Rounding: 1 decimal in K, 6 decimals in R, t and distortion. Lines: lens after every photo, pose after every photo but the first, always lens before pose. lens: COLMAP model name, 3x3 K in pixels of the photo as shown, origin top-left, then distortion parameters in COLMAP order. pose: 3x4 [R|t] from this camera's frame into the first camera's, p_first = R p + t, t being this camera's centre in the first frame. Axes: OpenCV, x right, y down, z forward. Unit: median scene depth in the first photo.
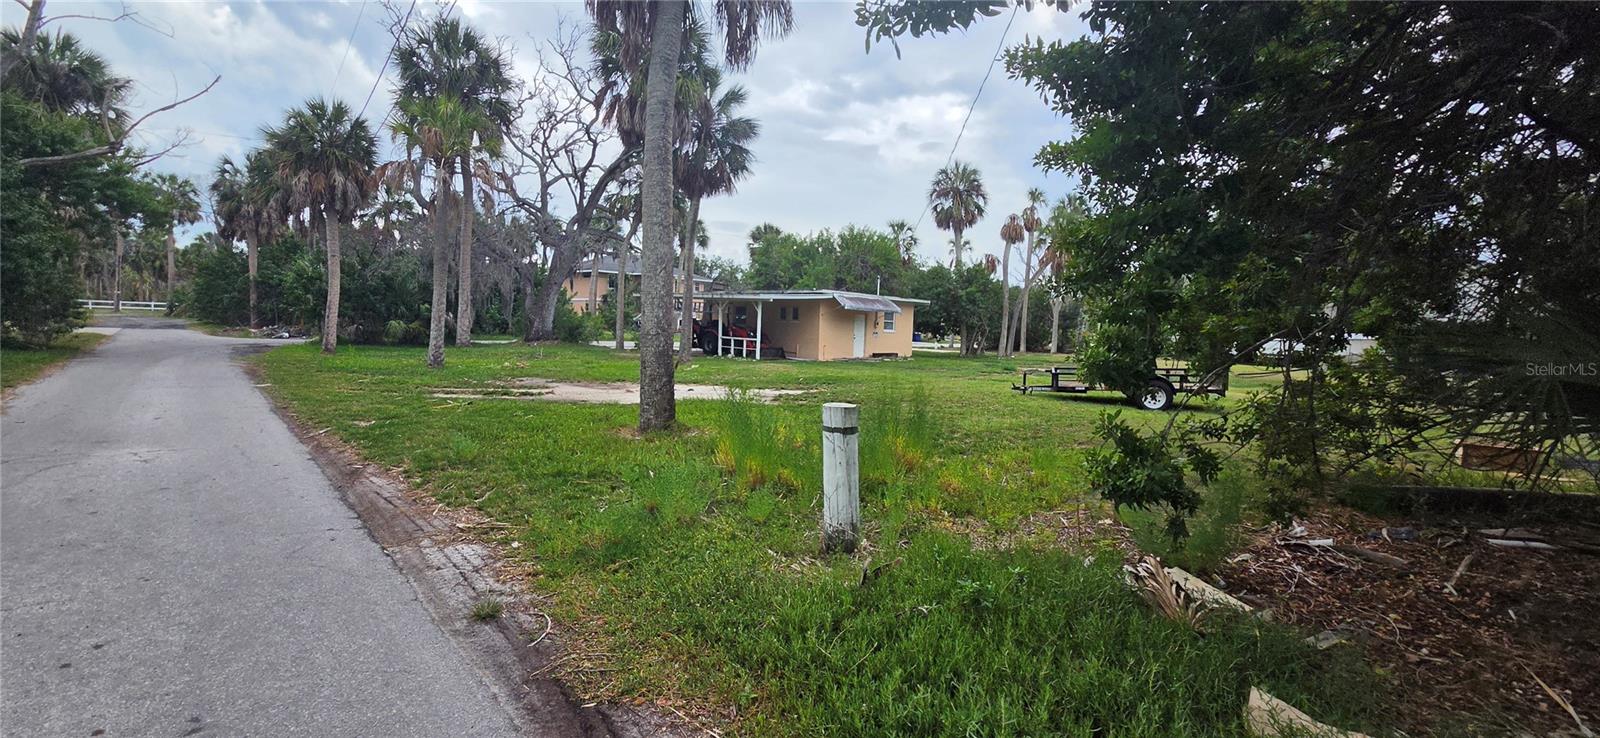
lens RADIAL K [[689.2, 0, 818.5], [0, 689.2, 368.7], [0, 0, 1]] dist [0.000854, 0.000143]
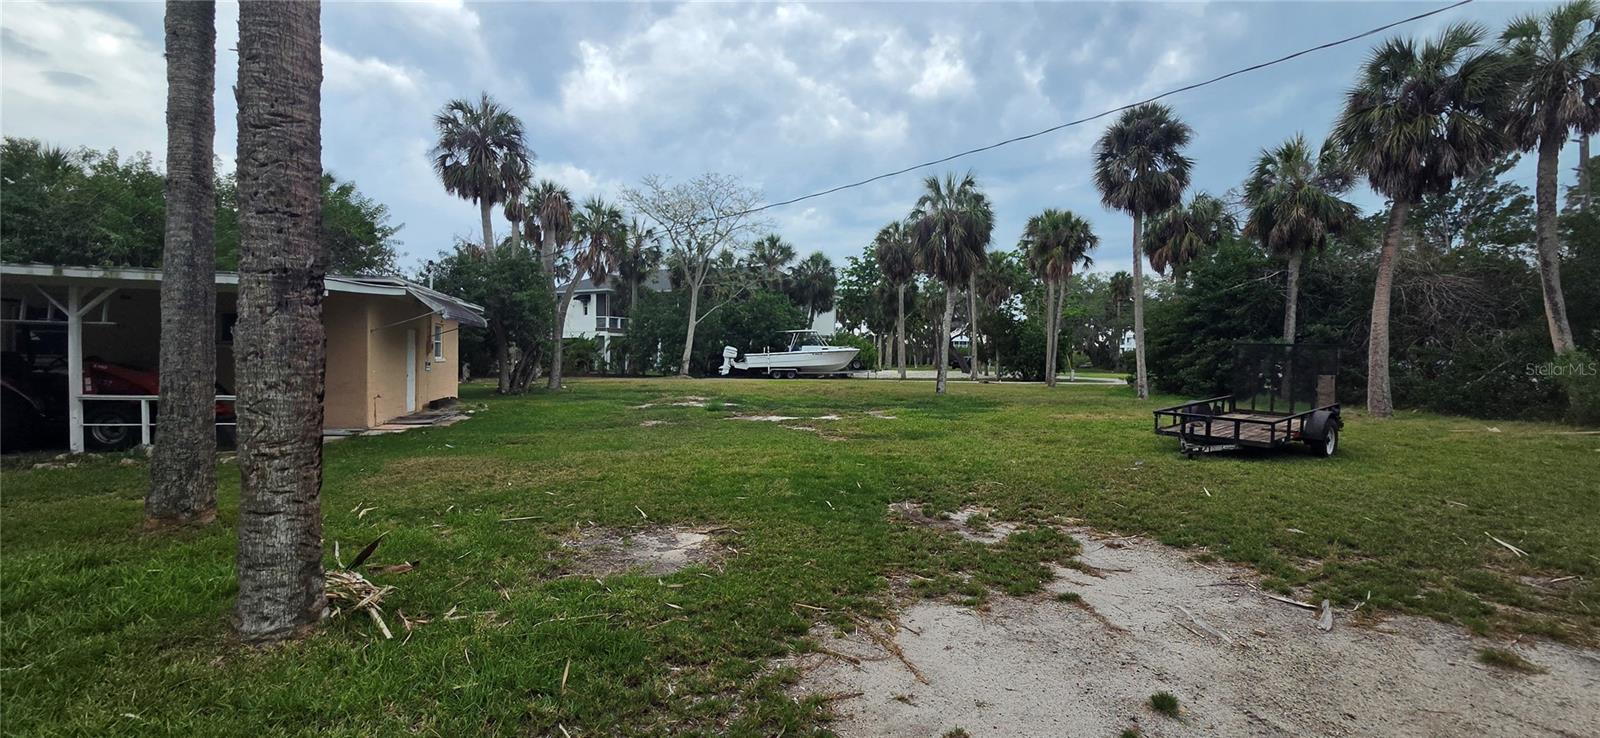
lens RADIAL K [[654.3, 0, 793.7], [0, 654.3, 368.0], [0, 0, 1]] dist [0.002256, 0.000616]
pose [[0.526705, -0.048835, 0.848644, -0.201082], [0.061726, 0.997910, 0.019115, -0.039615], [-0.847804, 0.042315, 0.528619, 0.470724]]
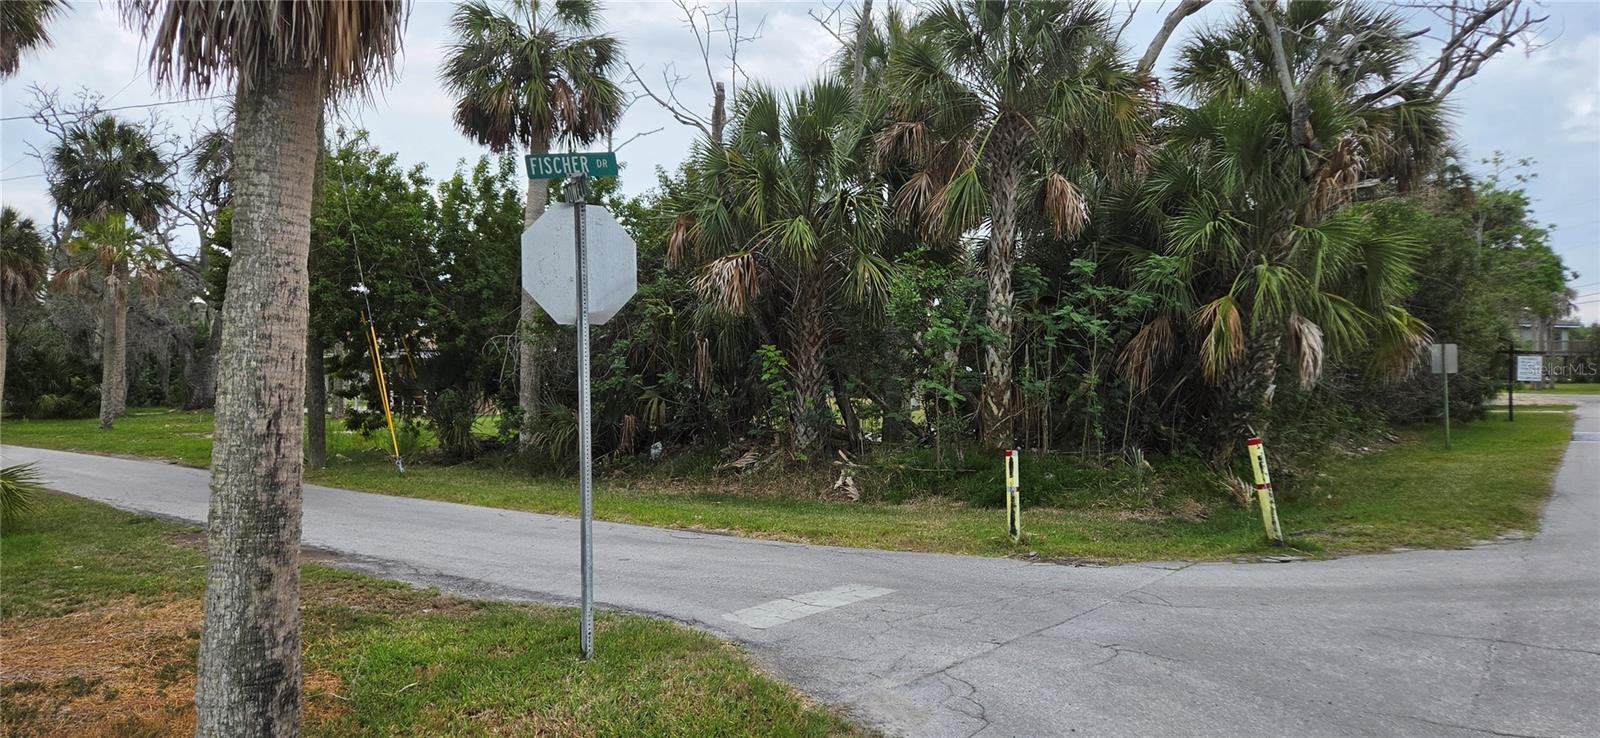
lens RADIAL K [[1081.9, 0, 804.0], [0, 1081.9, 375.3], [0, 0, 1]] dist [0.100259, -0.085845]
pose [[0.993343, -0.035081, 0.109721, 0.283674], [0.041798, 0.997351, -0.059535, 0.041056], [-0.107341, 0.063725, 0.992178, -0.671063]]
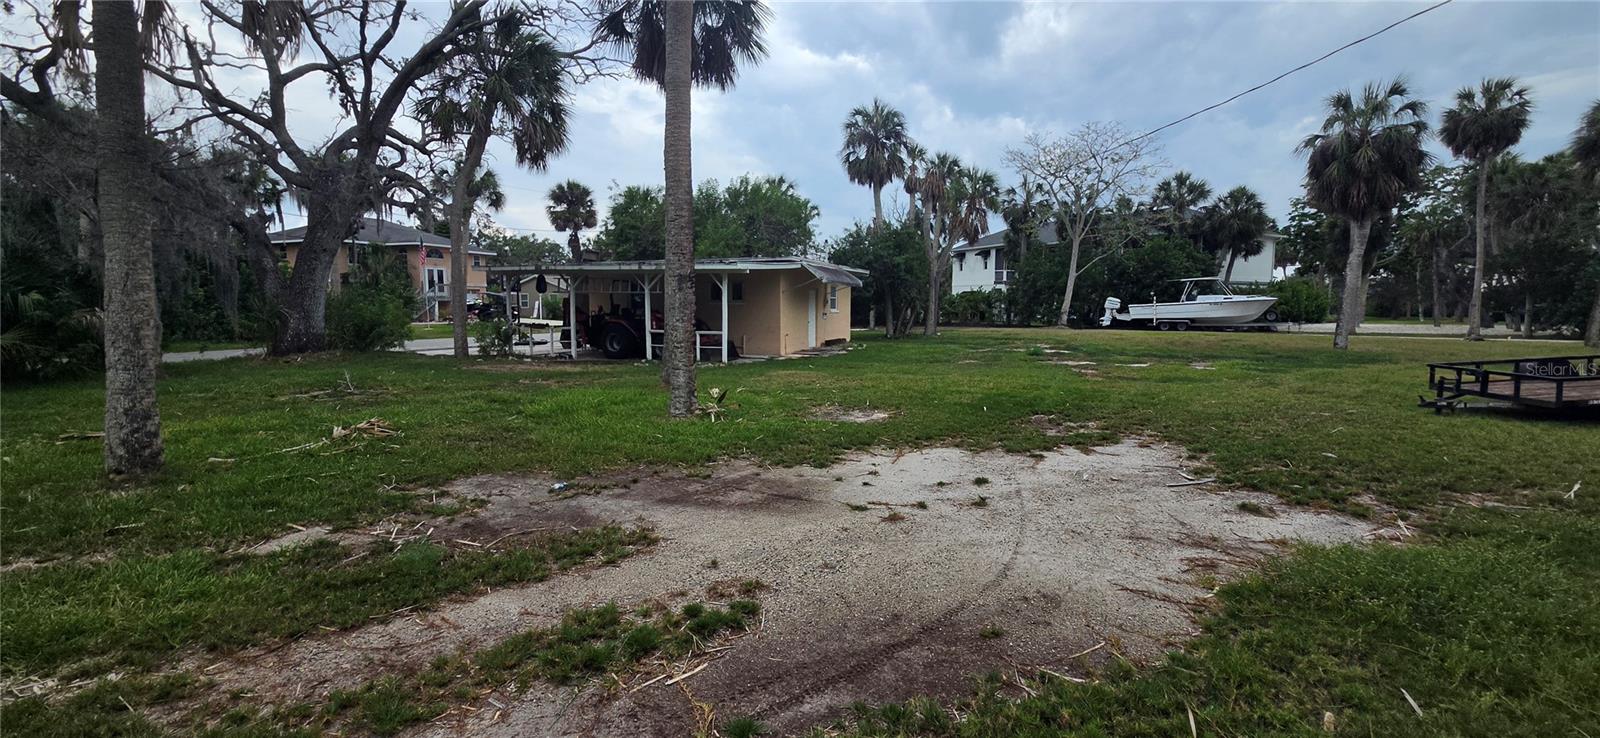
lens RADIAL K [[654.3, 0, 793.7], [0, 654.3, 368.0], [0, 0, 1]] dist [0.002256, 0.000616]
pose [[0.930464, -0.070893, 0.359459, -0.210462], [0.055439, 0.997047, 0.053136, -0.031768], [-0.362164, -0.029513, 0.931647, 0.327184]]
